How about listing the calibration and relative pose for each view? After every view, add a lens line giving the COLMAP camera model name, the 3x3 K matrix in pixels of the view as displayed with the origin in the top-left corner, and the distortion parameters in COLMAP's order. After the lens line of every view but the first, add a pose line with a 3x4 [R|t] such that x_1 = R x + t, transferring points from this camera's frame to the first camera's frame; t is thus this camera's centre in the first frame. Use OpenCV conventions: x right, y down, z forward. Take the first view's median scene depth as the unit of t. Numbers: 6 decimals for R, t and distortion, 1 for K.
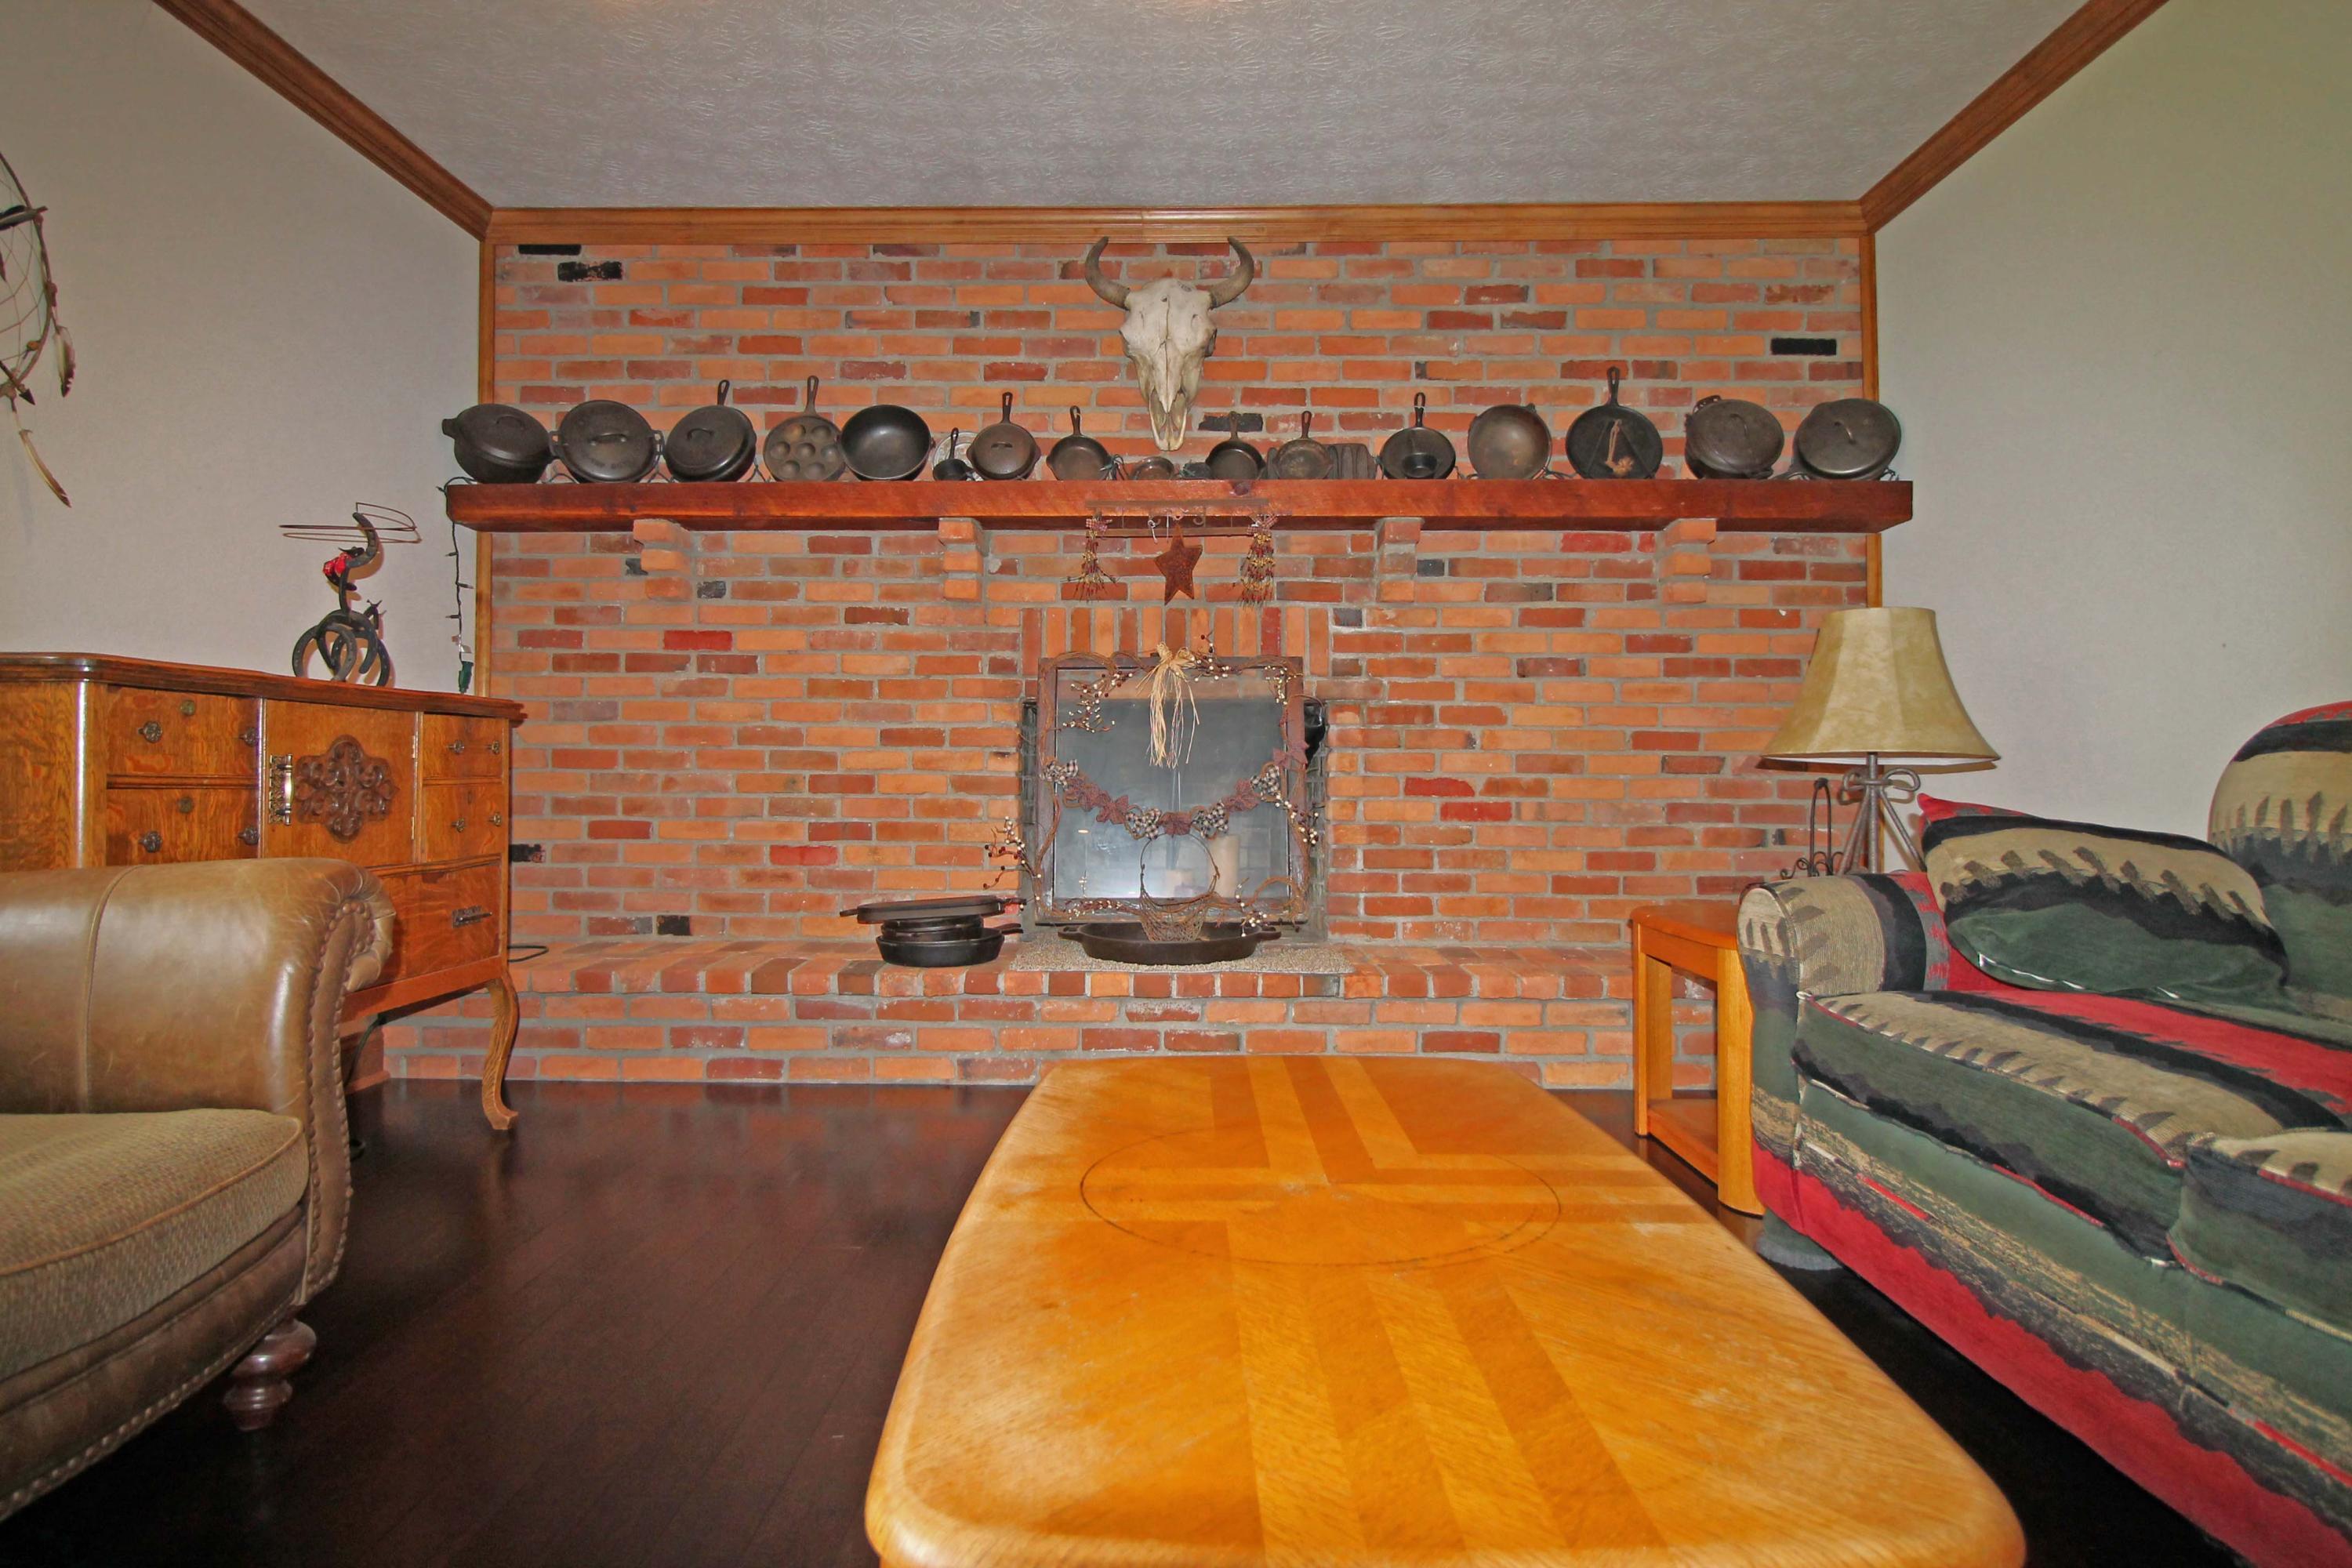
lens RADIAL K [[1313.9, 0, 1167.7], [0, 1313.9, 770.7], [0, 0, 1]] dist [0.001798, -0.008830]
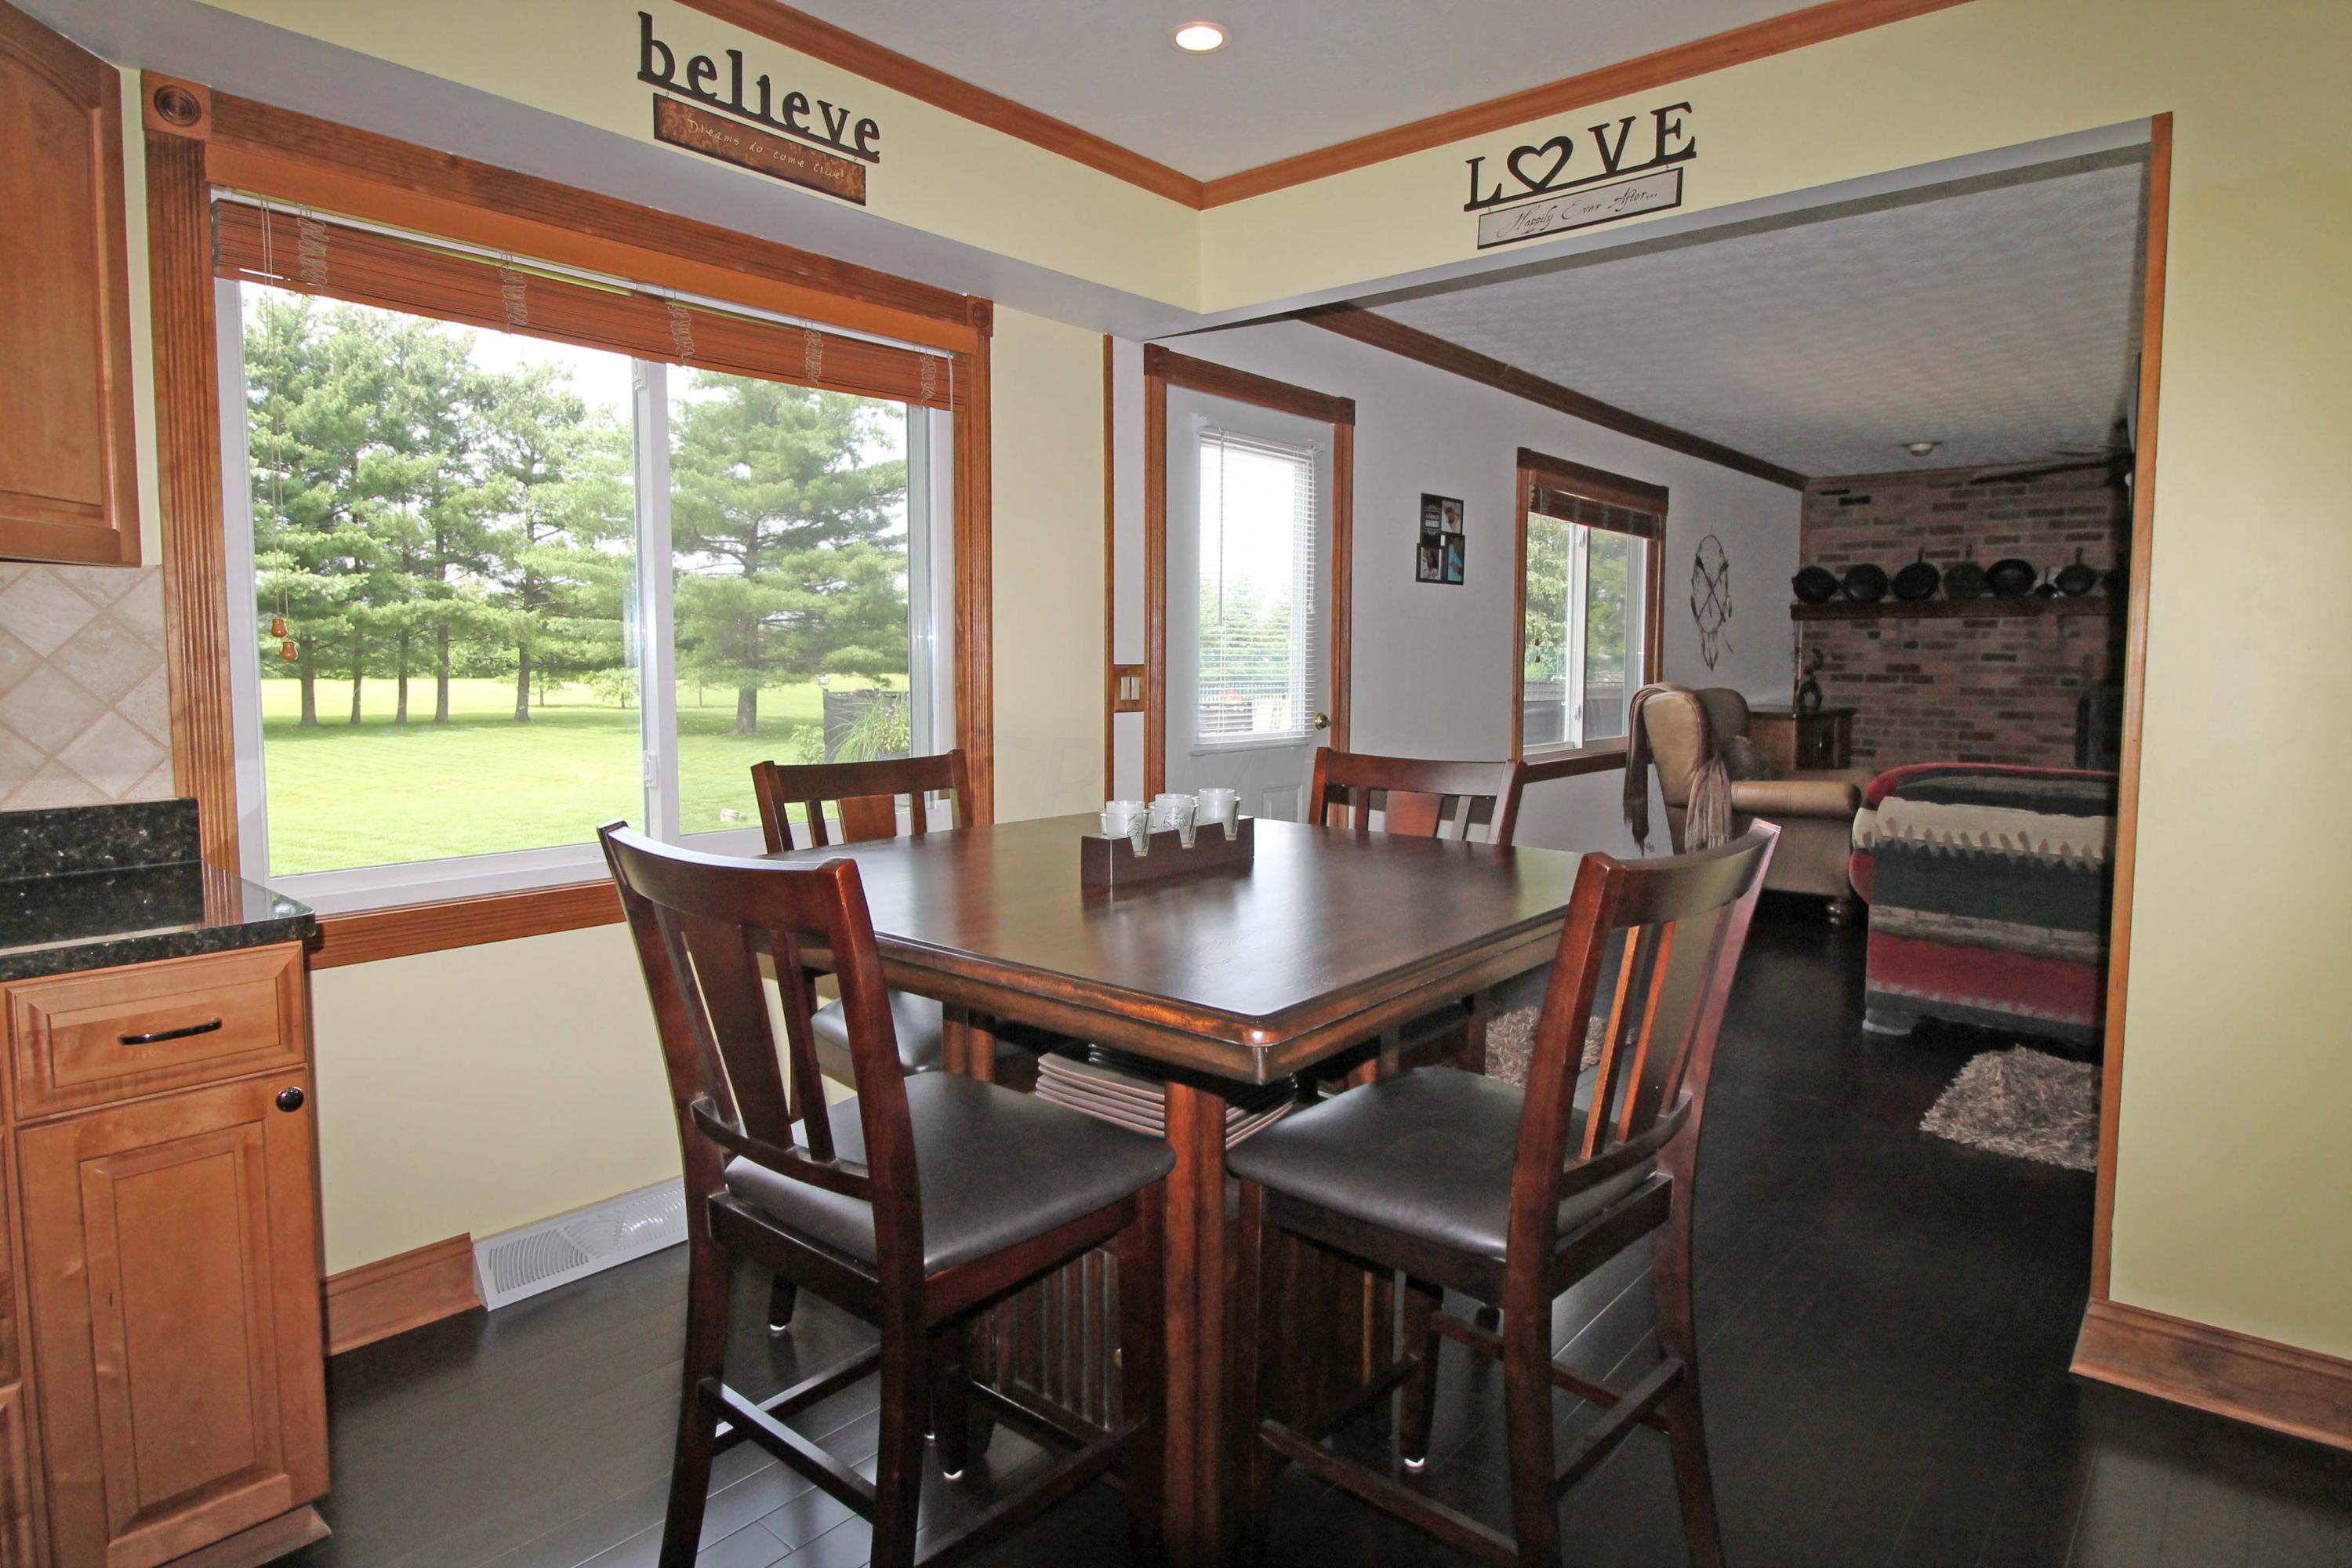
lens RADIAL K [[1313.9, 0, 1163.8], [0, 1313.9, 758.9], [0, 0, 1]] dist [0.001798, -0.008830]
pose [[0.773219, 0.049235, -0.632225, 0.083414], [0.004853, 0.996493, 0.083538, -0.139074], [0.634121, -0.067662, 0.770268, -1.500901]]
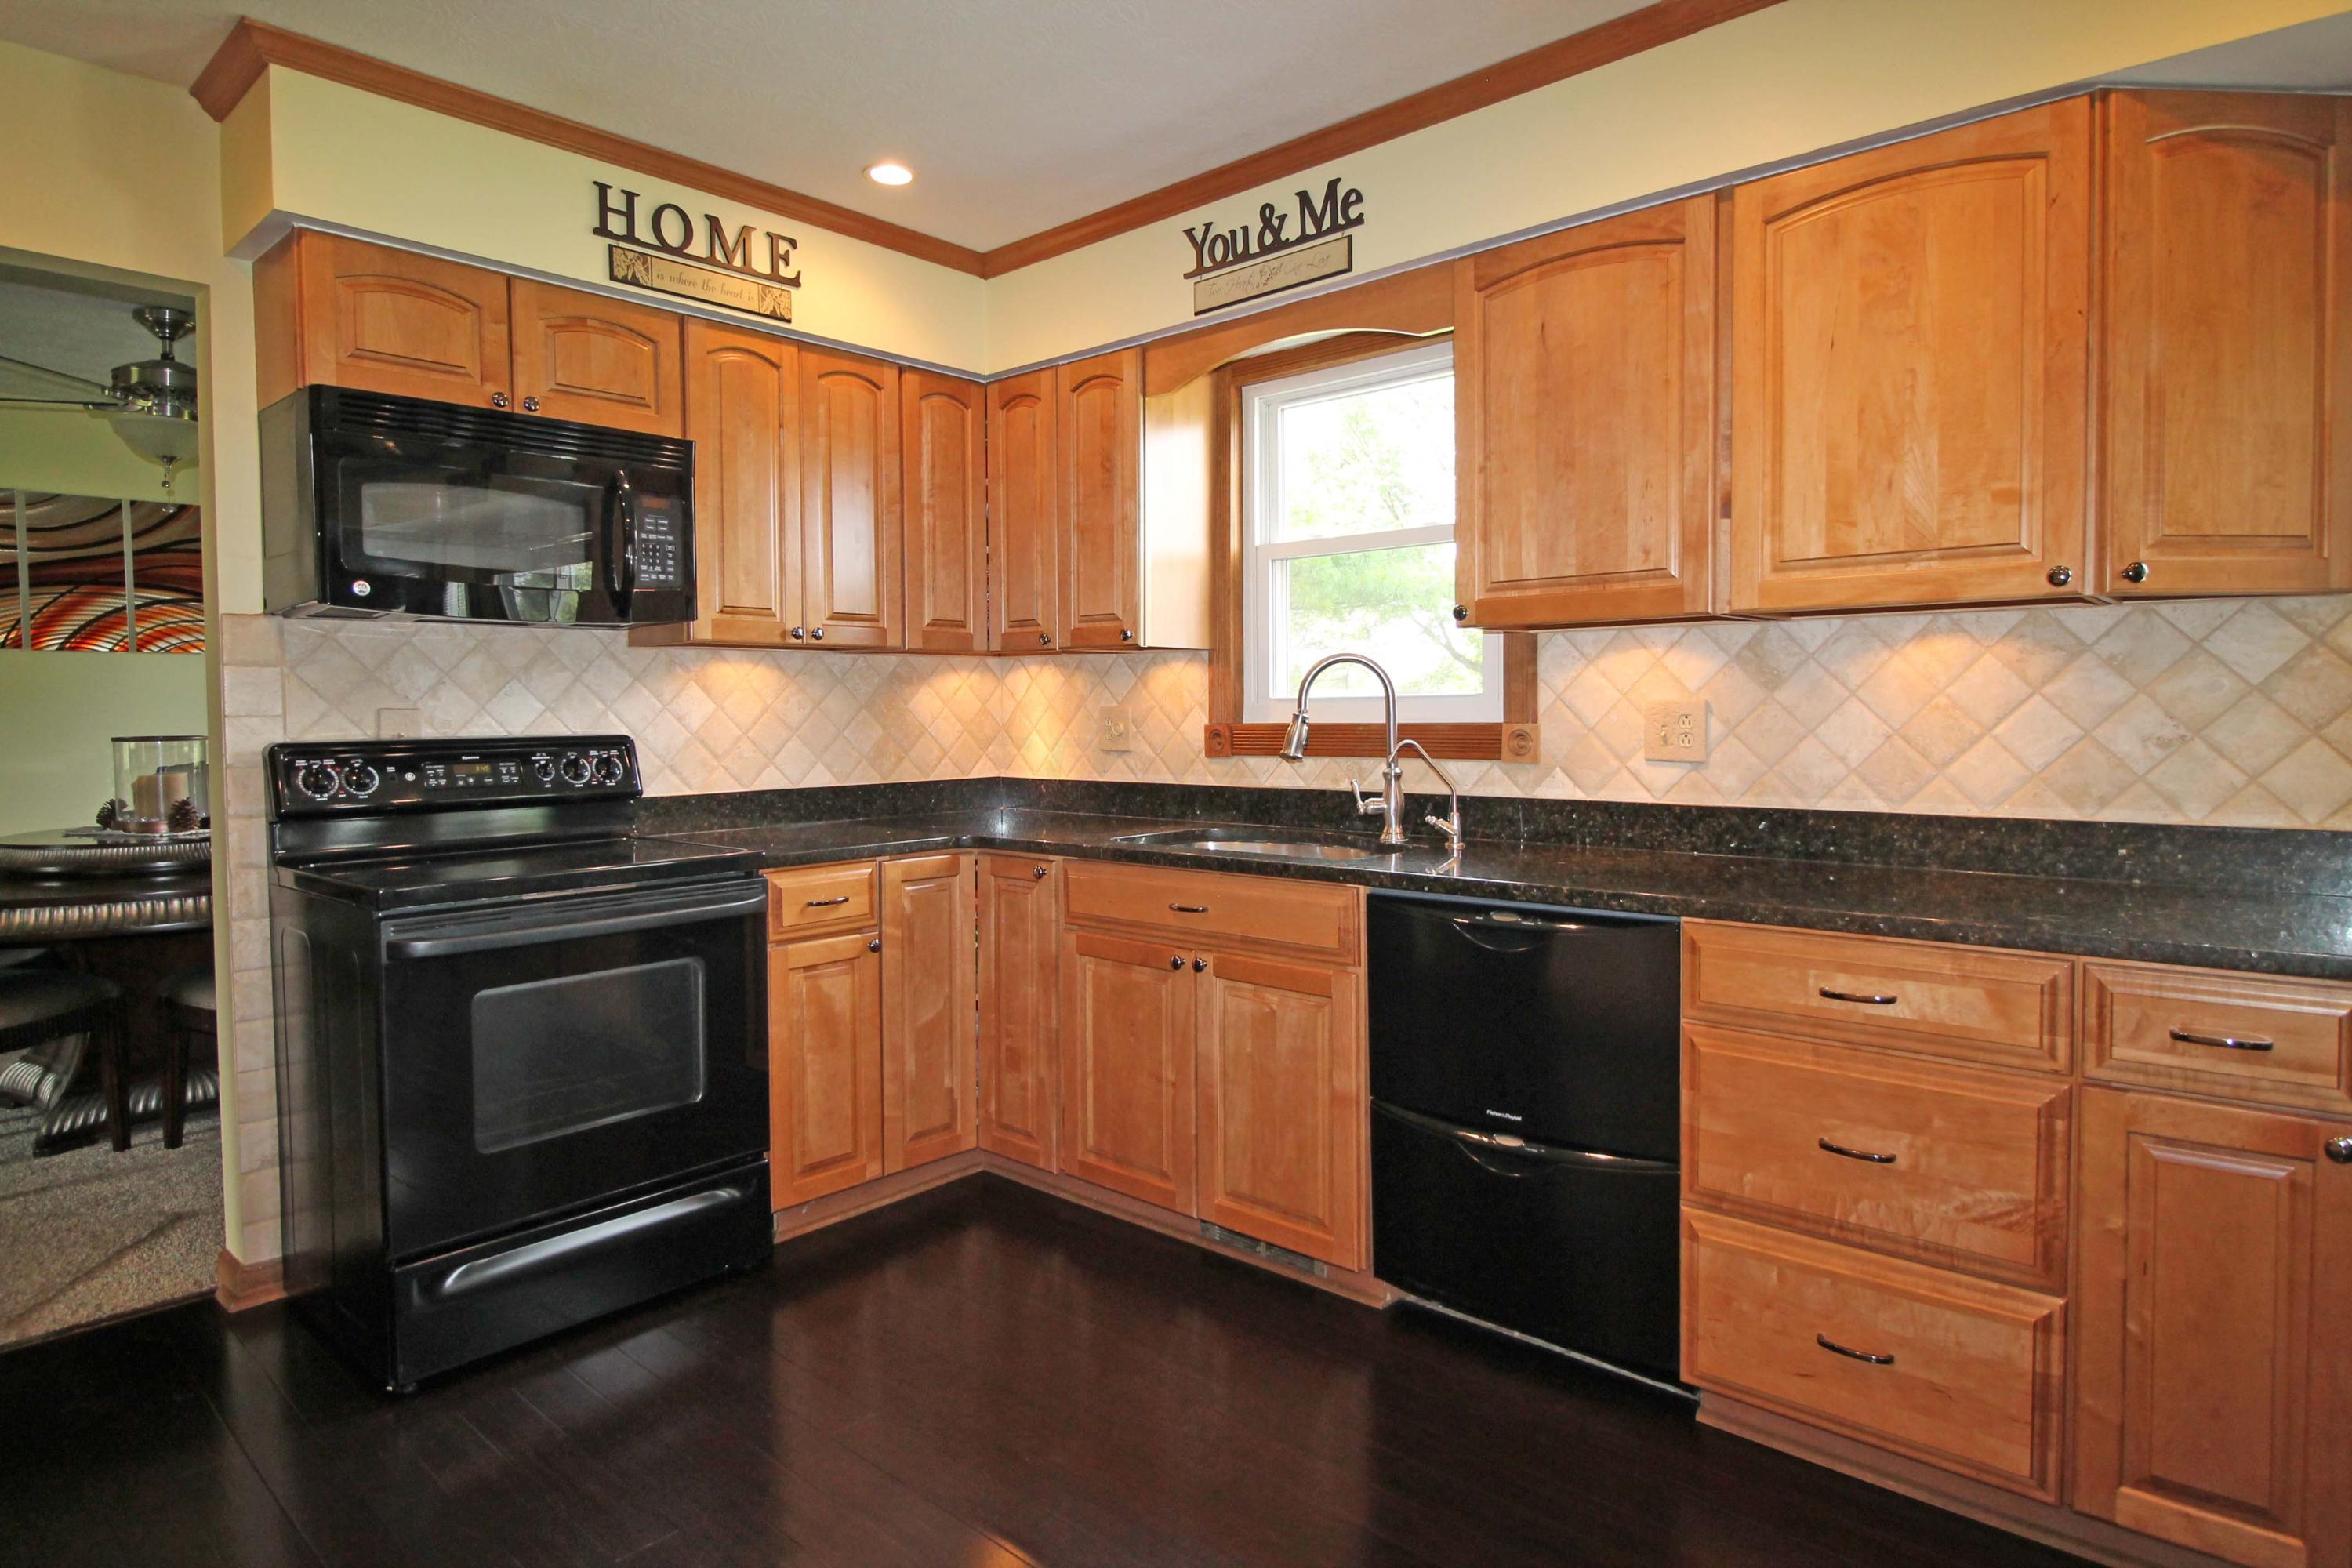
lens RADIAL K [[1313.9, 0, 1169.6], [0, 1313.9, 760.3], [0, 0, 1]] dist [0.001798, -0.008830]
pose [[-0.650477, 0.032699, -0.758821, 0.130188], [0.011951, 0.999390, 0.032821, -0.129830], [0.759432, 0.012281, -0.650471, -1.366769]]
